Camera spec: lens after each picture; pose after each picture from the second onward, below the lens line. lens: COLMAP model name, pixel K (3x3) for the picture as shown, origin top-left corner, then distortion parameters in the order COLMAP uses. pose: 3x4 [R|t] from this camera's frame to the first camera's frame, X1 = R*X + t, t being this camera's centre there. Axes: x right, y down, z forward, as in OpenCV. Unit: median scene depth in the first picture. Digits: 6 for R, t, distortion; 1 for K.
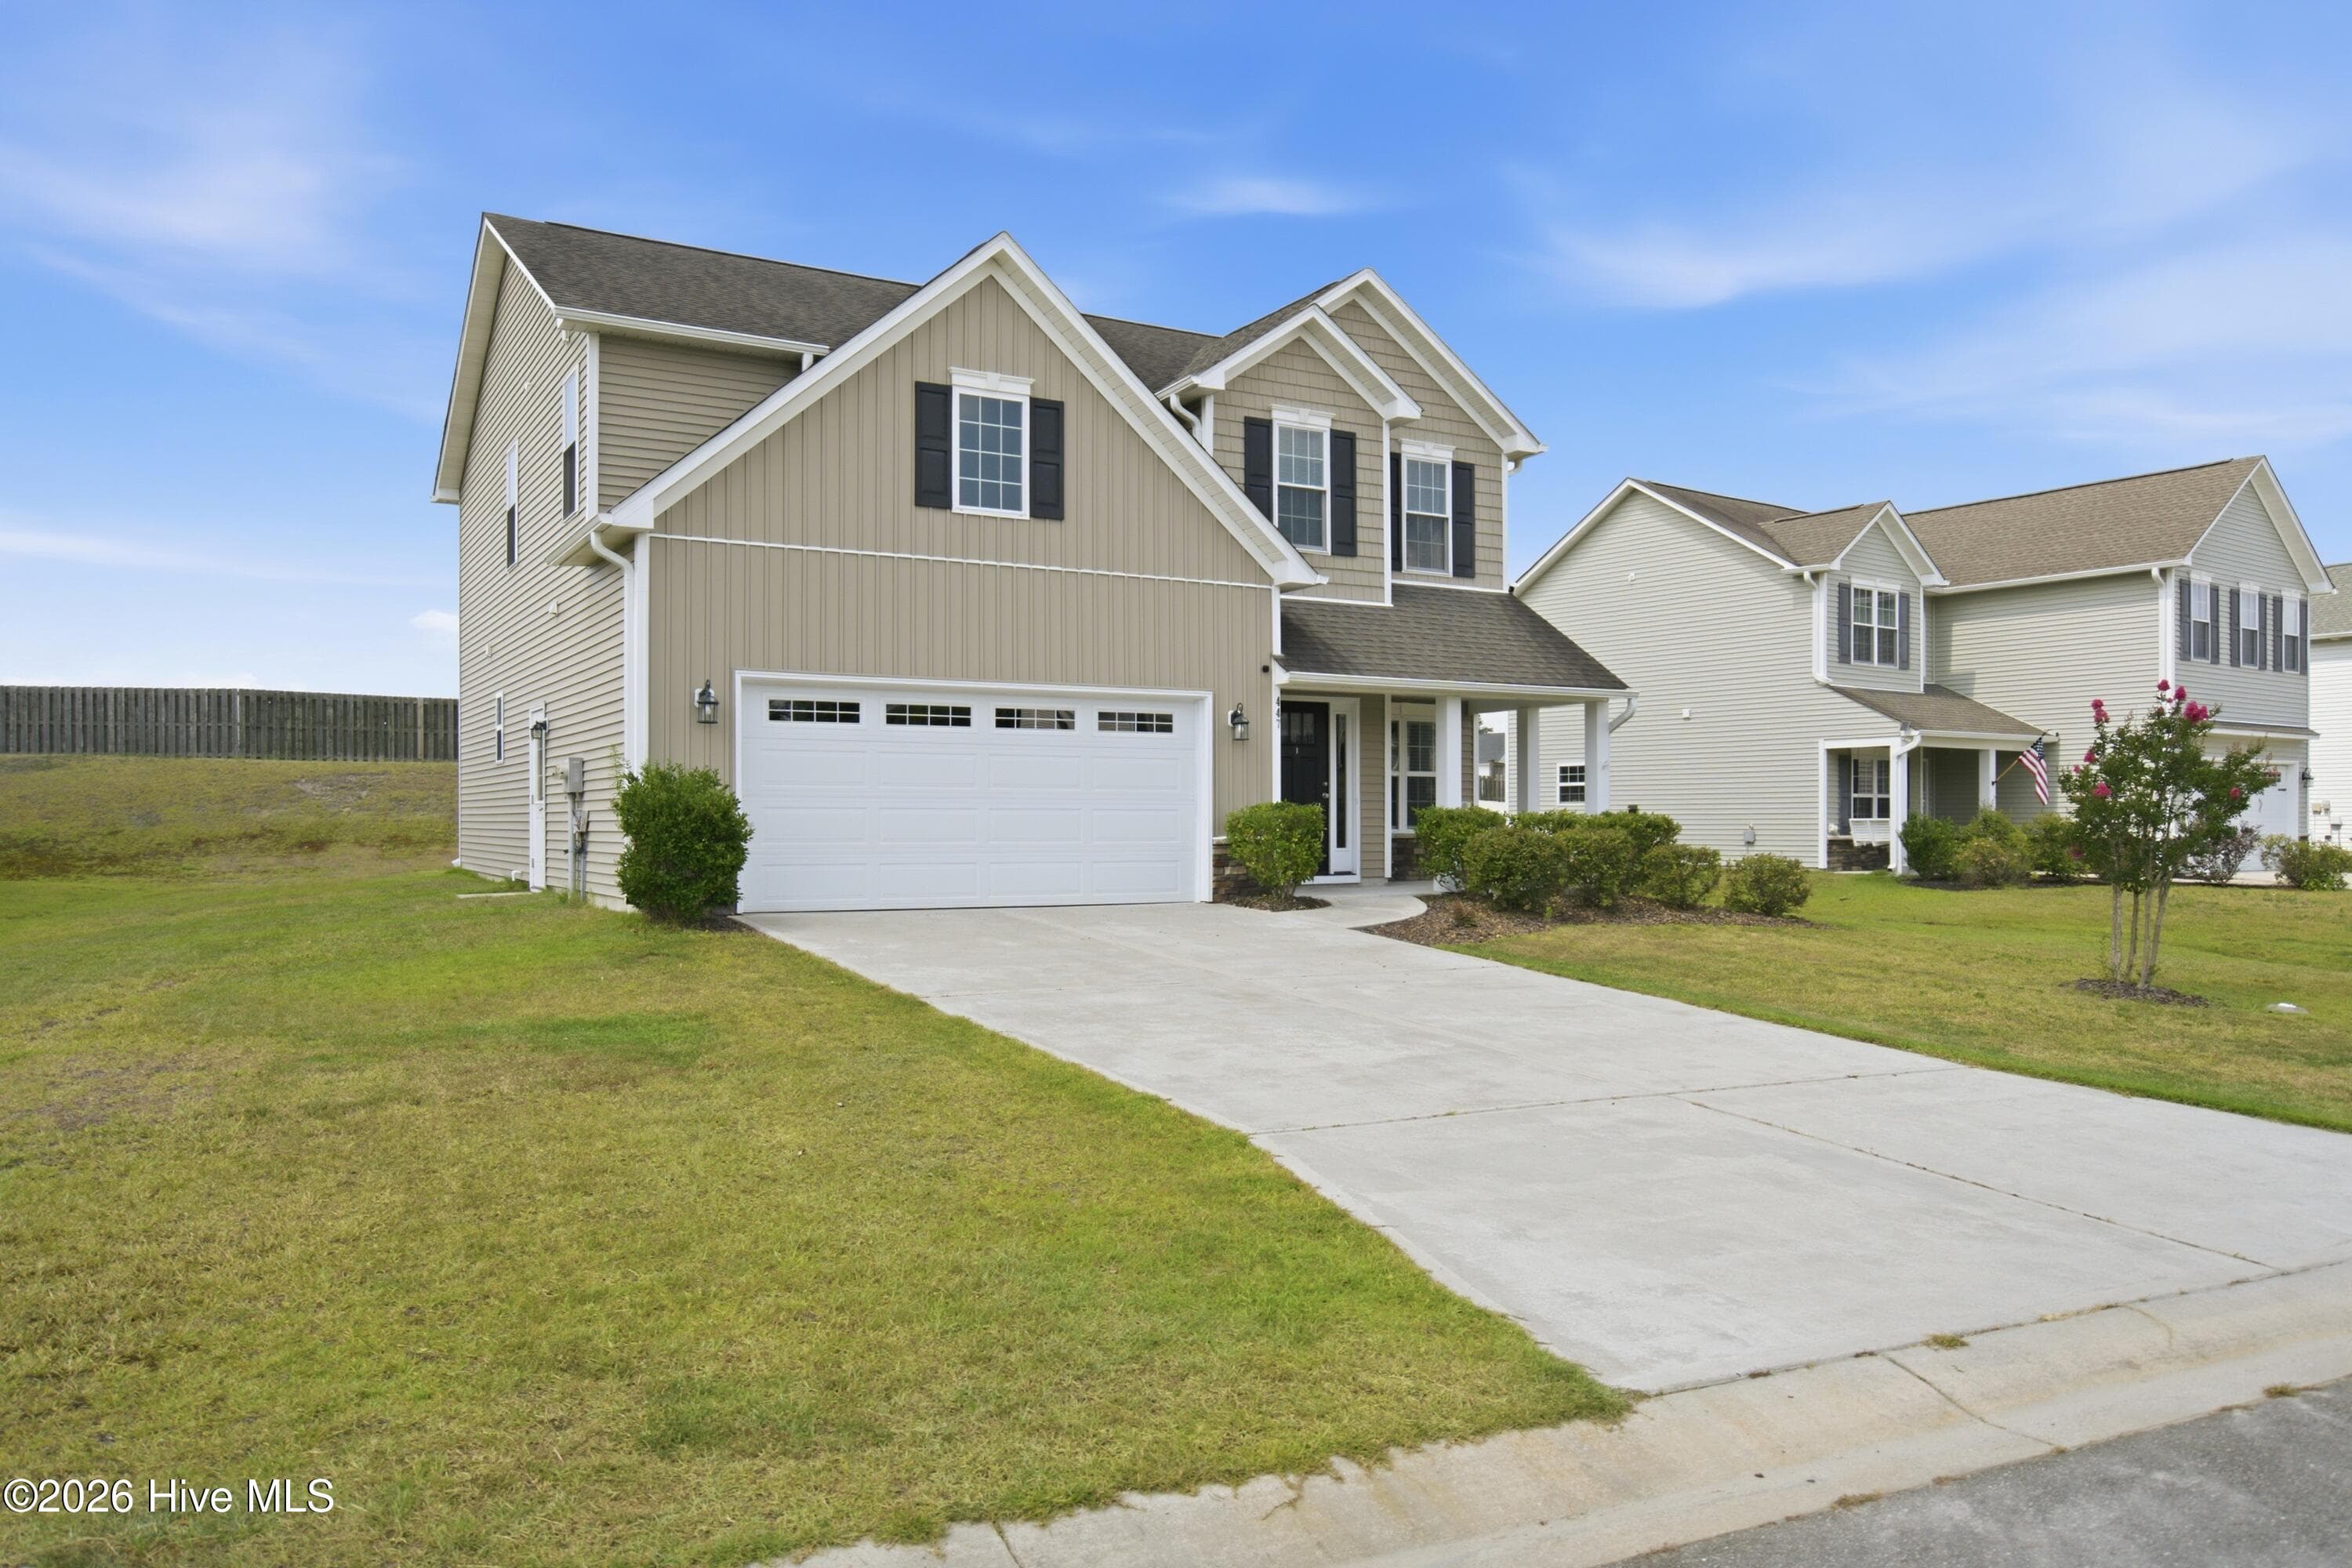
lens RADIAL K [[1654.8, 0, 1164.2], [0, 1654.8, 834.2], [0, 0, 1]] dist [-0.059789, 0.083530]
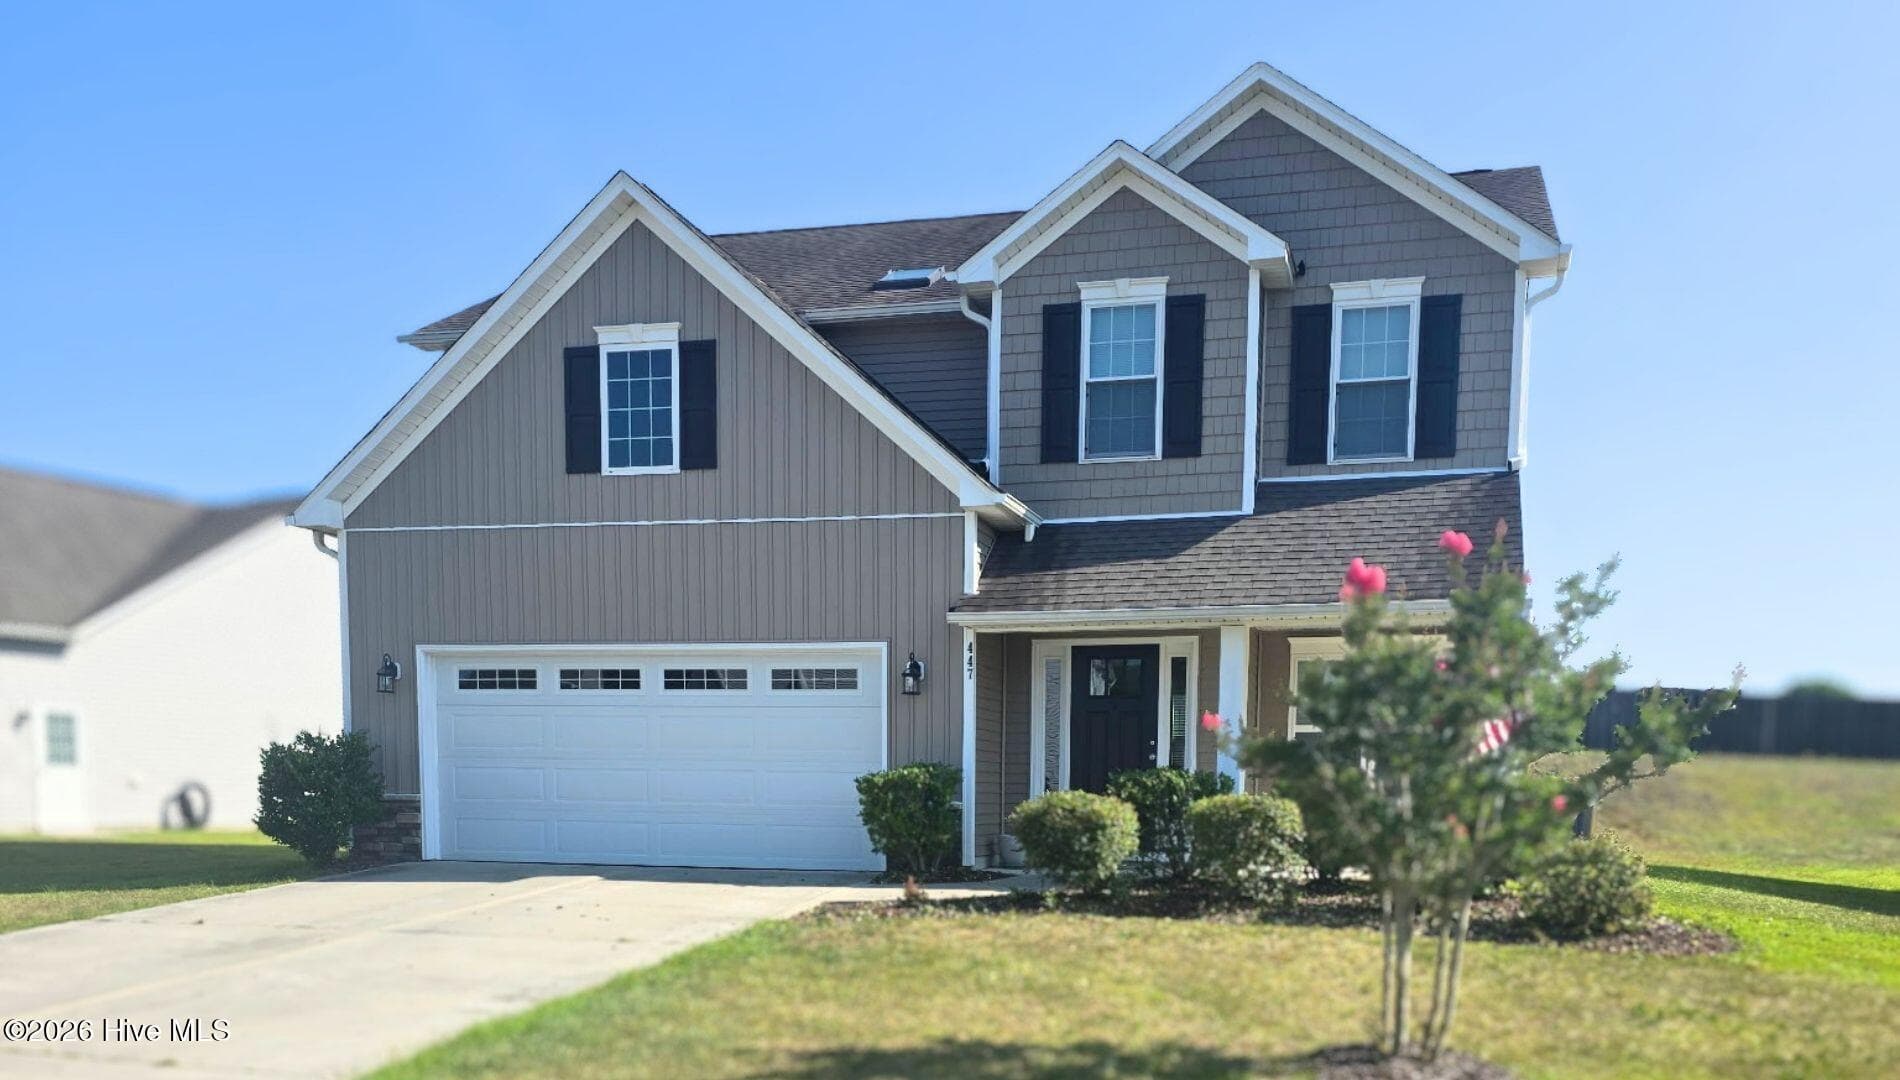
lens RADIAL K [[1705.5, 0, 976.9], [0, 1705.5, 964.5], [0, 0, 1]] dist [0.124705, -0.177722]
pose [[0.706335, 0.077187, -0.703656, 0.698369], [-0.015947, 0.995520, 0.093194, 0.002150], [0.707698, -0.054605, 0.704402, 0.339788]]
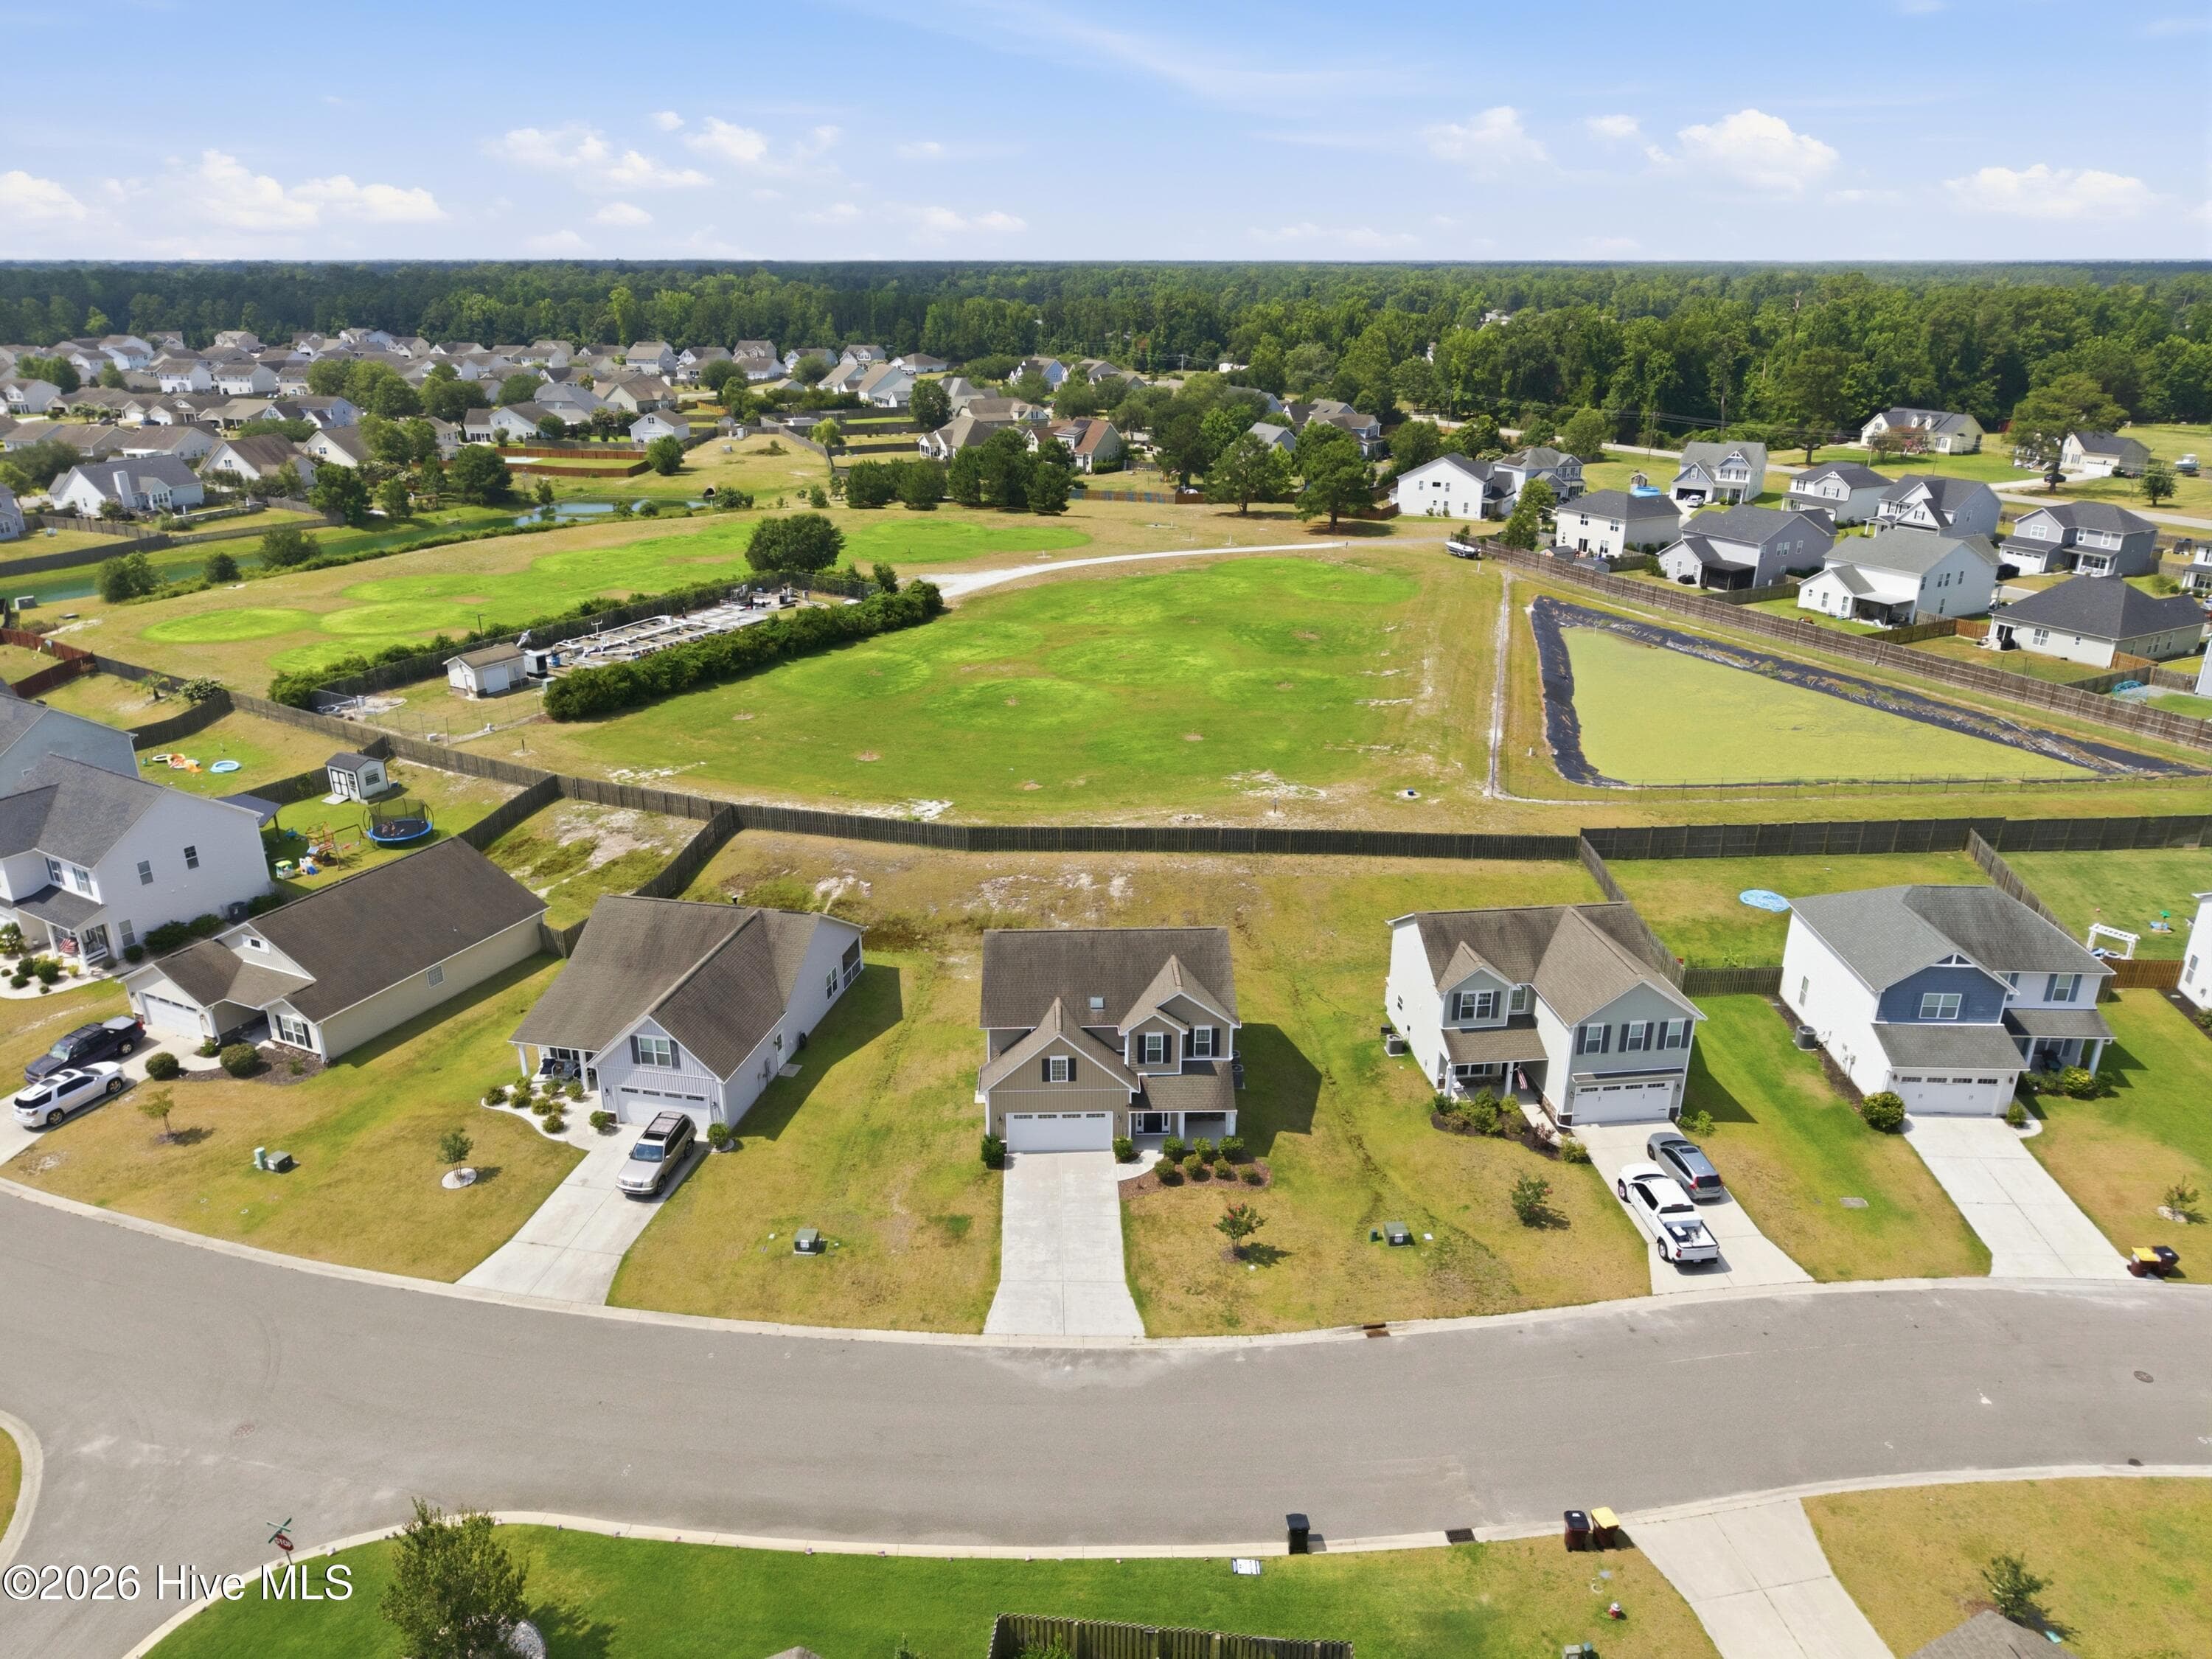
lens RADIAL K [[1493.5, 0, 1094.8], [0, 1493.5, 784.2], [0, 0, 1]] dist [0.042600, -0.057939]
pose [[0.879840, 0.161499, -0.446989, 1.554255], [-0.006151, 0.944287, 0.329066, -2.121756], [0.475230, -0.286776, 0.831815, -2.009431]]
